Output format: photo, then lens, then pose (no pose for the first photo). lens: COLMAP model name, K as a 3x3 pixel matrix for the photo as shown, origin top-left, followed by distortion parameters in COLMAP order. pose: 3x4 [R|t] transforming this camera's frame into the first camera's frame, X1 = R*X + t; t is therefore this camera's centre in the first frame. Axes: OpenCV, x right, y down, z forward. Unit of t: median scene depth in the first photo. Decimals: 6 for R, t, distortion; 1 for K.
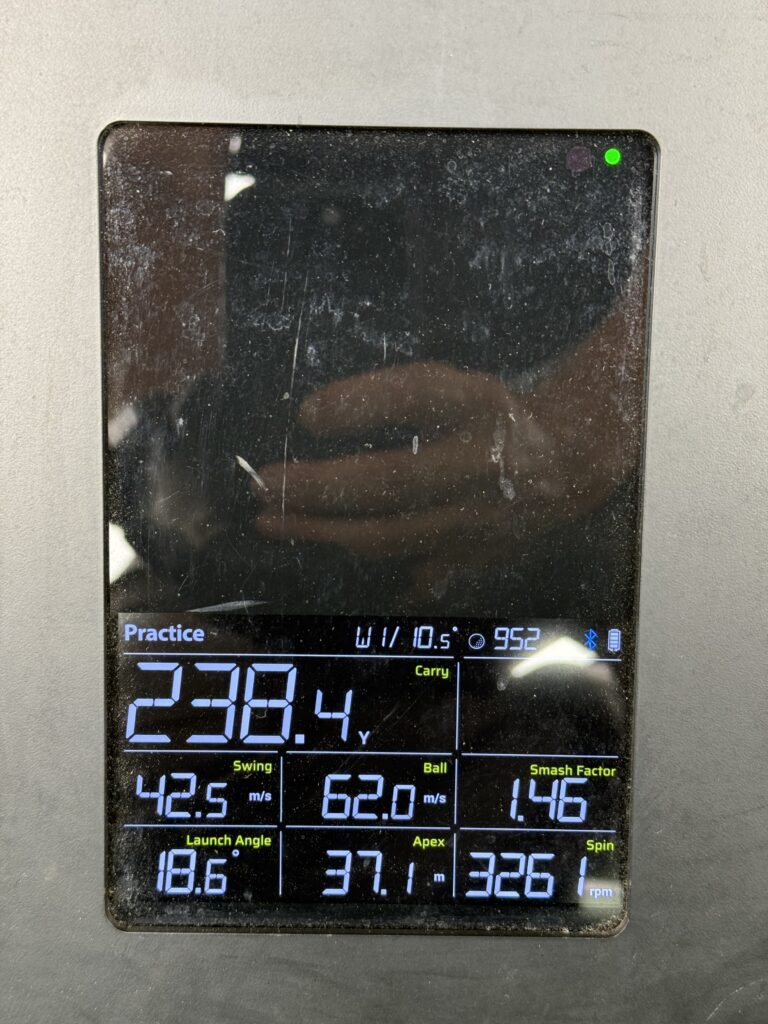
lens RADIAL K [[1439.6, 0, 382.4], [0, 1439.6, 511.5], [0, 0, 1]] dist [0.096653, 0.000000]
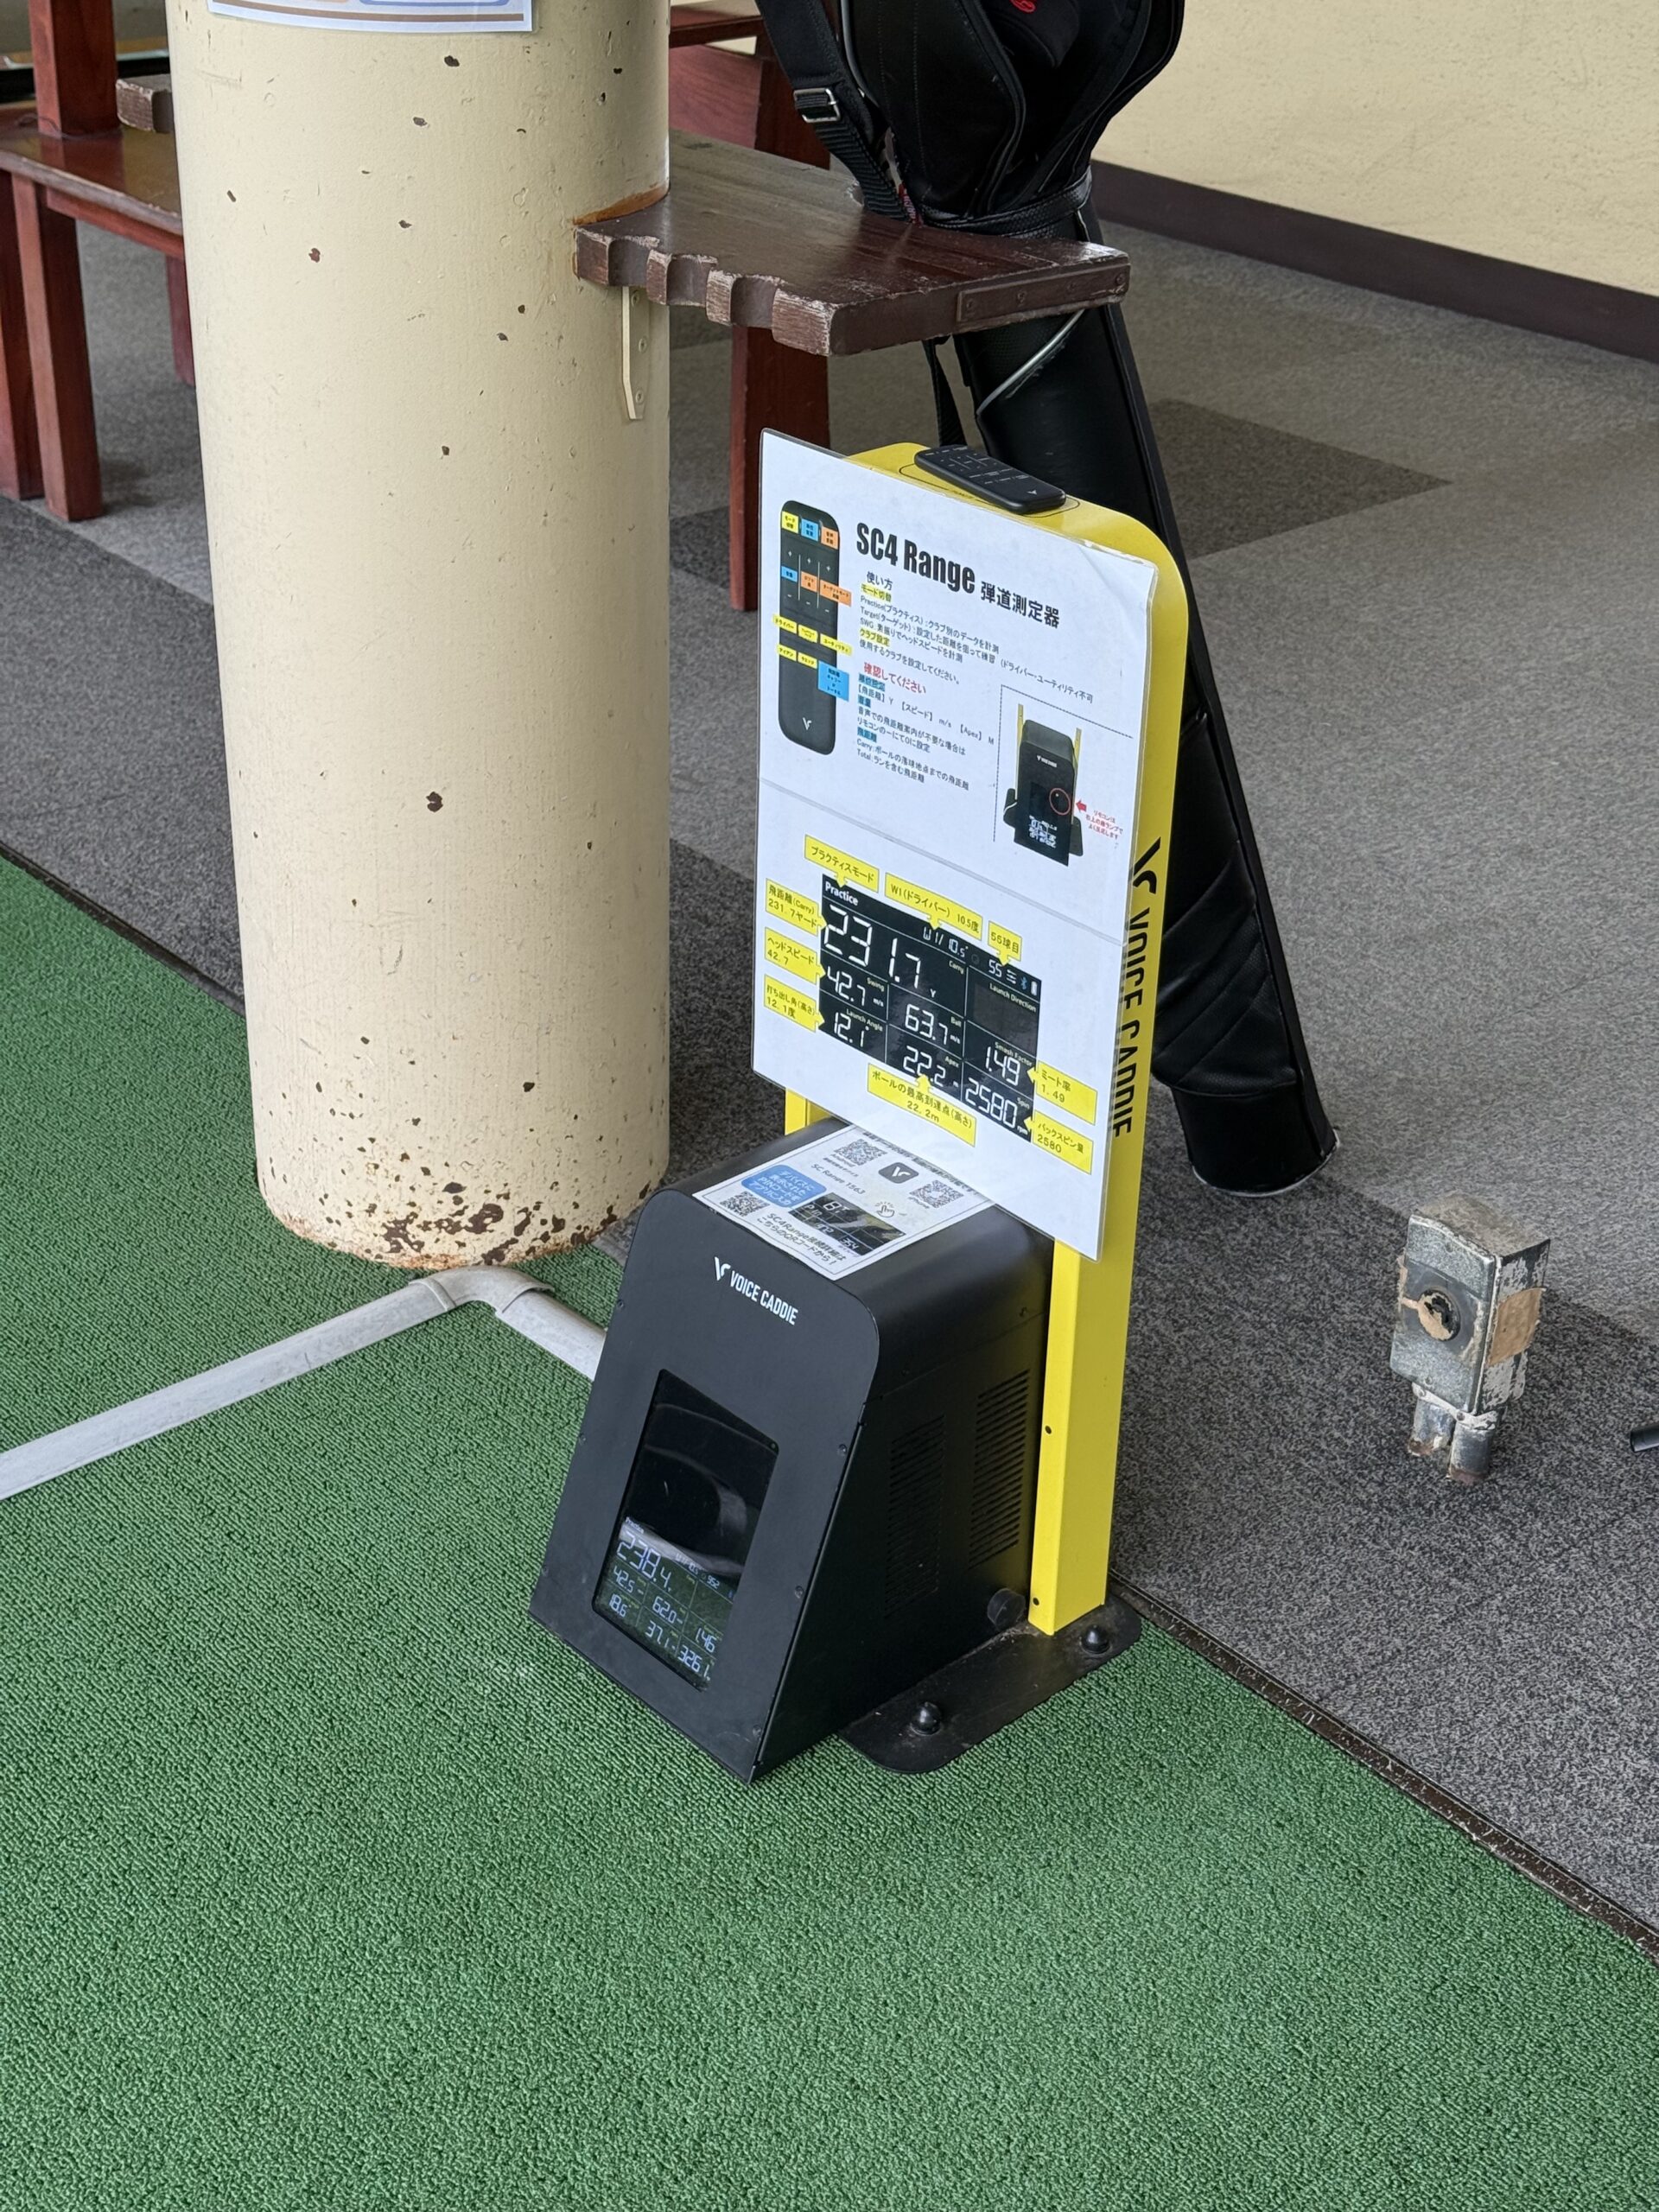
lens RADIAL K [[3109.9, 0, 830.7], [0, 3109.9, 1107.6], [0, 0, 1]] dist [0.096653, 0.000000]
pose [[0.684484, 0.359427, -0.634267, 2.280445], [-0.111982, 0.911528, 0.395697, -1.147910], [0.720376, -0.199821, 0.664176, -1.505016]]
